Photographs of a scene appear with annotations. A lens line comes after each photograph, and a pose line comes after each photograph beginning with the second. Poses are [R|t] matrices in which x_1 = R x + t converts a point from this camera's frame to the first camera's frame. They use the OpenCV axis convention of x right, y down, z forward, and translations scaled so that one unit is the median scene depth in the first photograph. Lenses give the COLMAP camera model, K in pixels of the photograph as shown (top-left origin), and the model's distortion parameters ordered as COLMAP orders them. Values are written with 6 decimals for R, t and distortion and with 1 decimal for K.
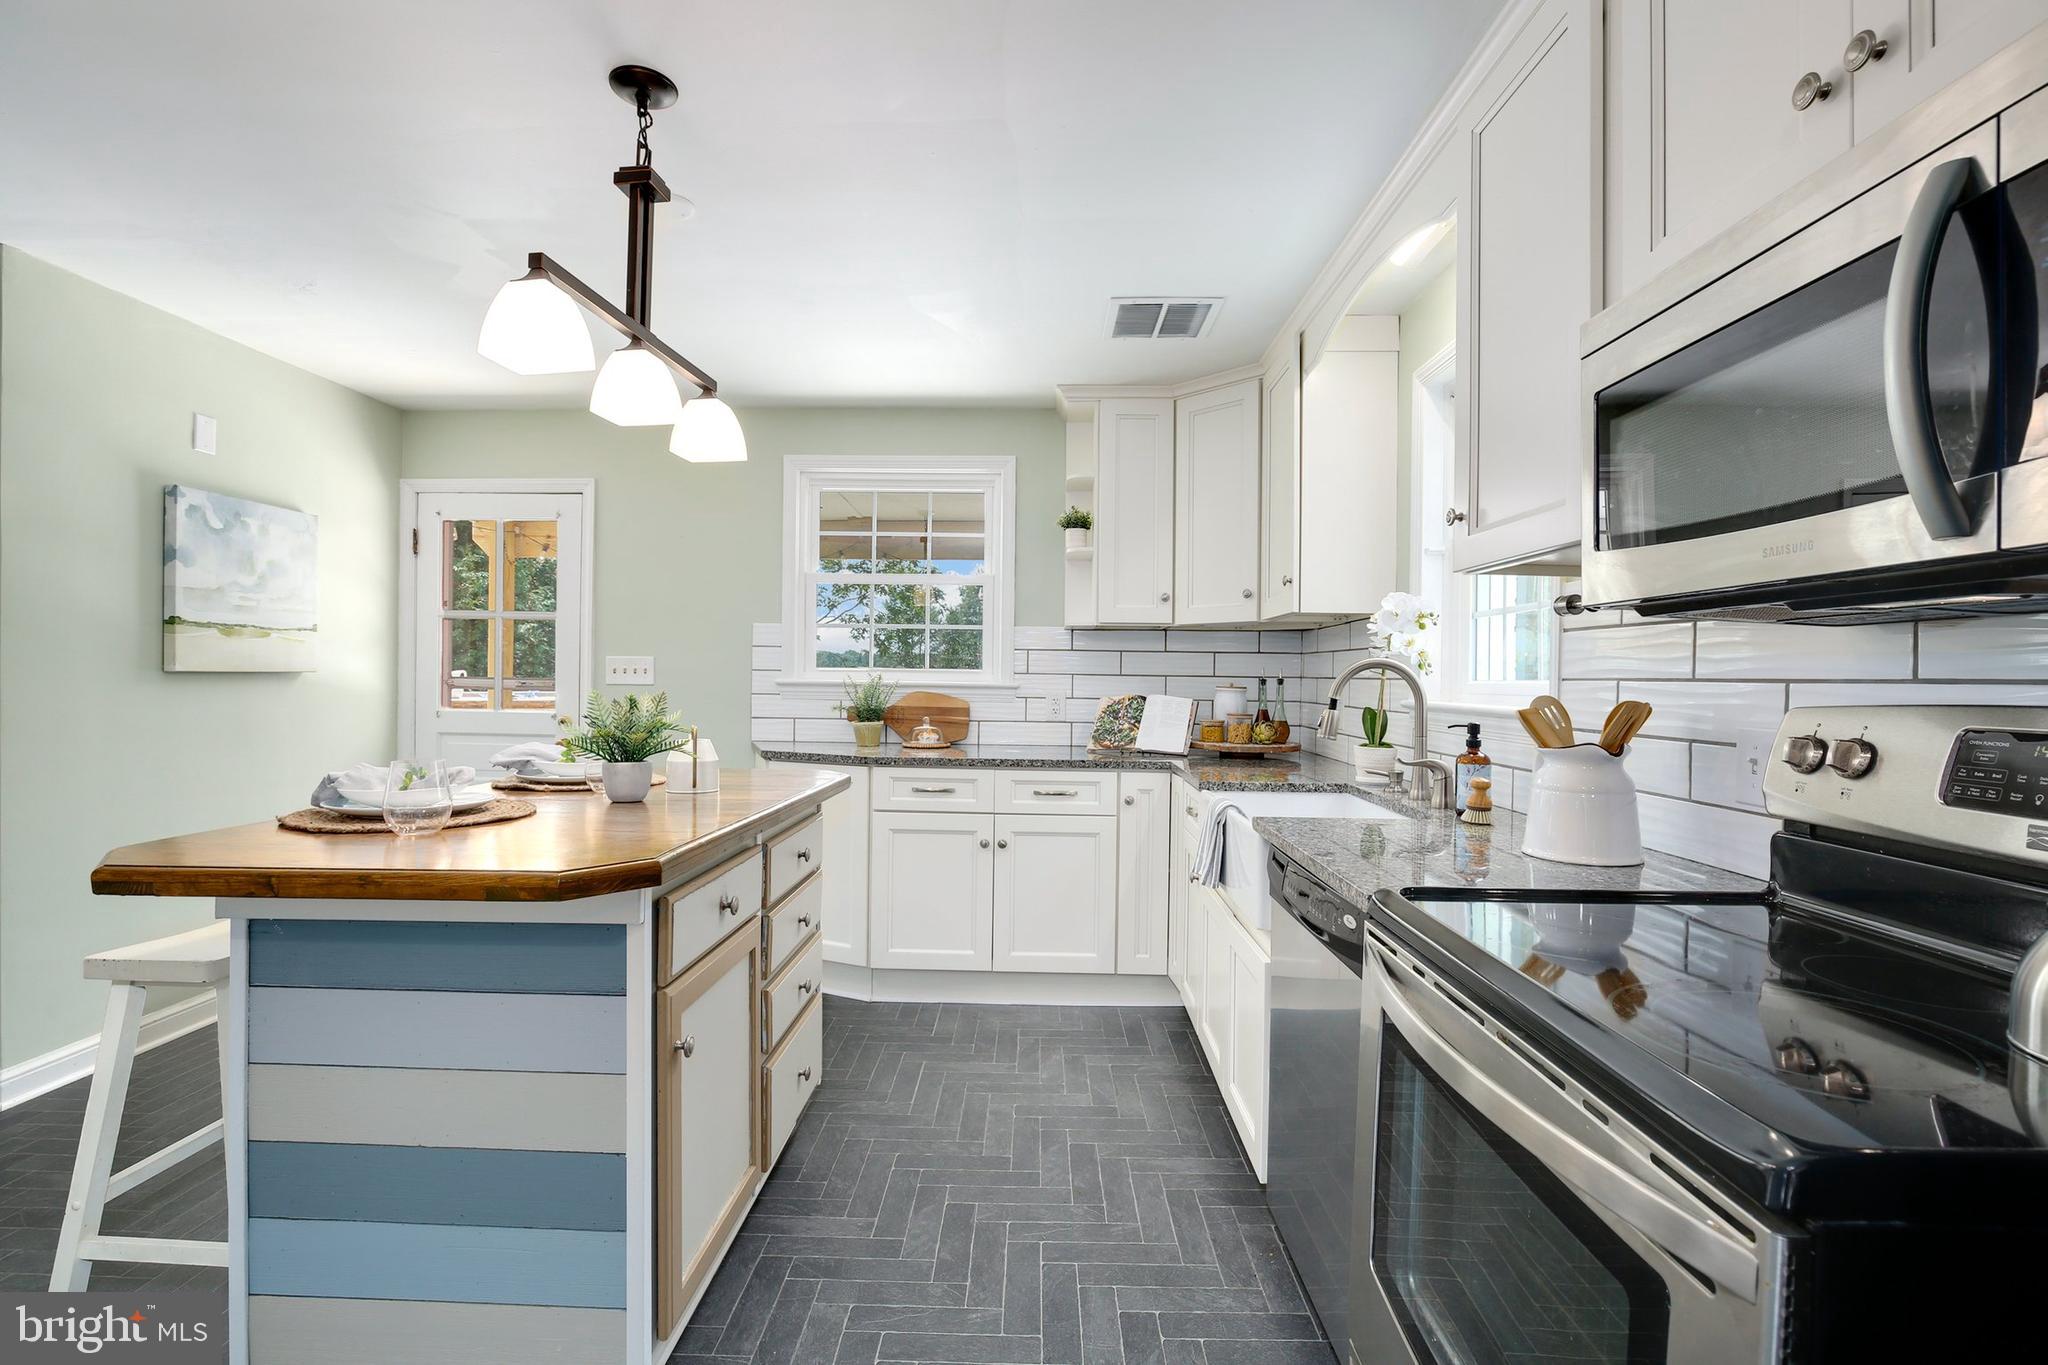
lens RADIAL K [[938.0, 0, 1020.7], [0, 938.0, 682.4], [0, 0, 1]] dist [-0.026361, 0.005559]
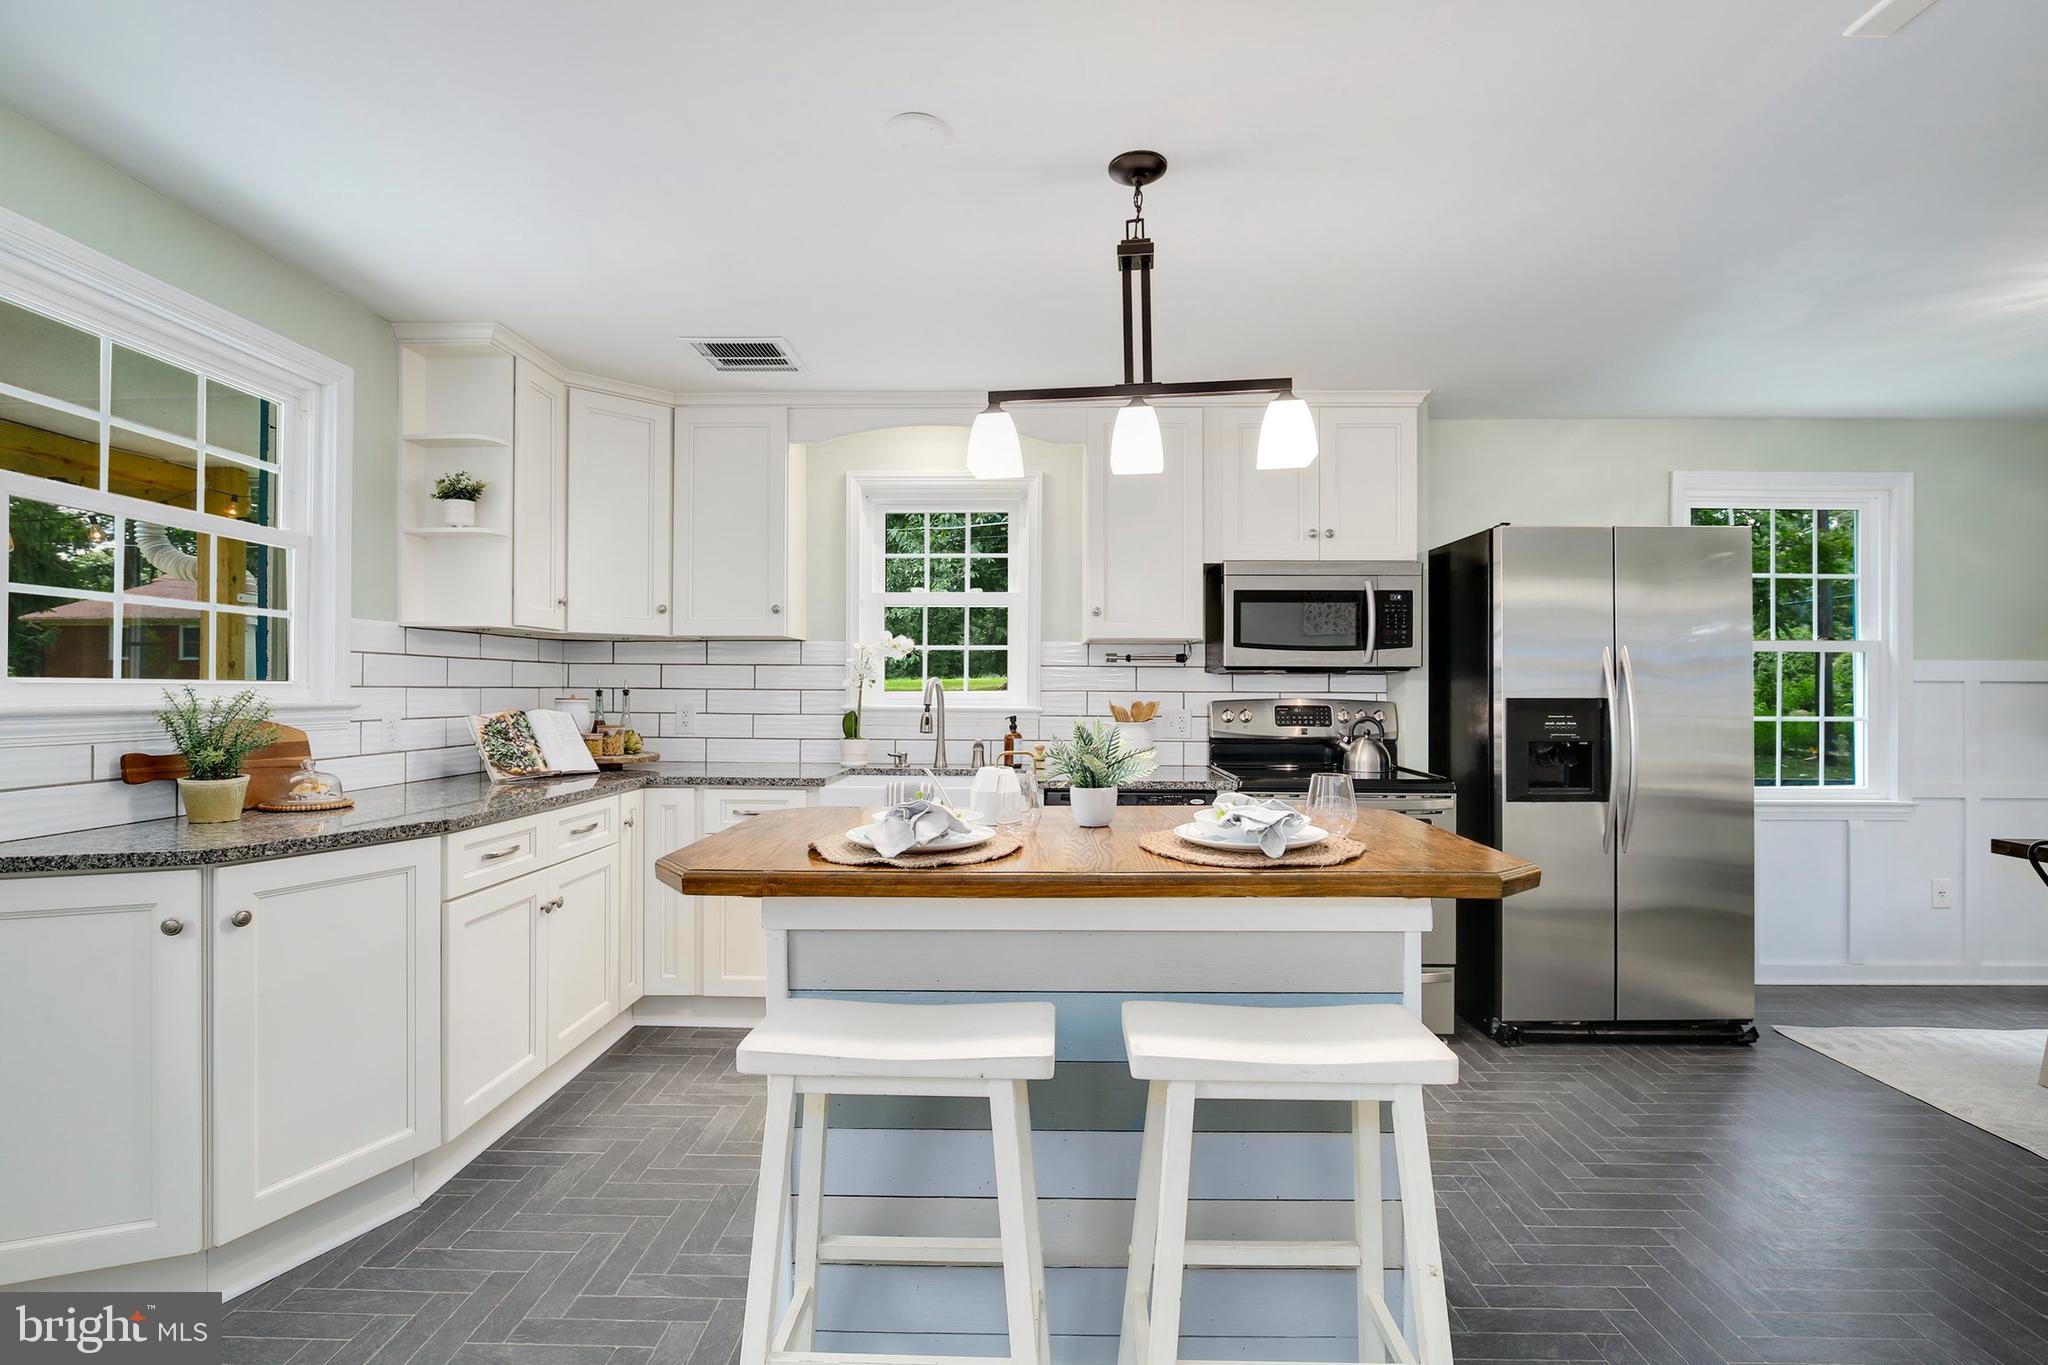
lens RADIAL K [[938.0, 0, 1020.7], [0, 938.0, 682.4], [0, 0, 1]] dist [-0.026361, 0.005559]
pose [[0.003867, -0.007029, 0.999968, -0.898980], [0.000675, 0.999975, 0.007027, -0.022451], [-0.999992, 0.000647, 0.003872, 0.670102]]
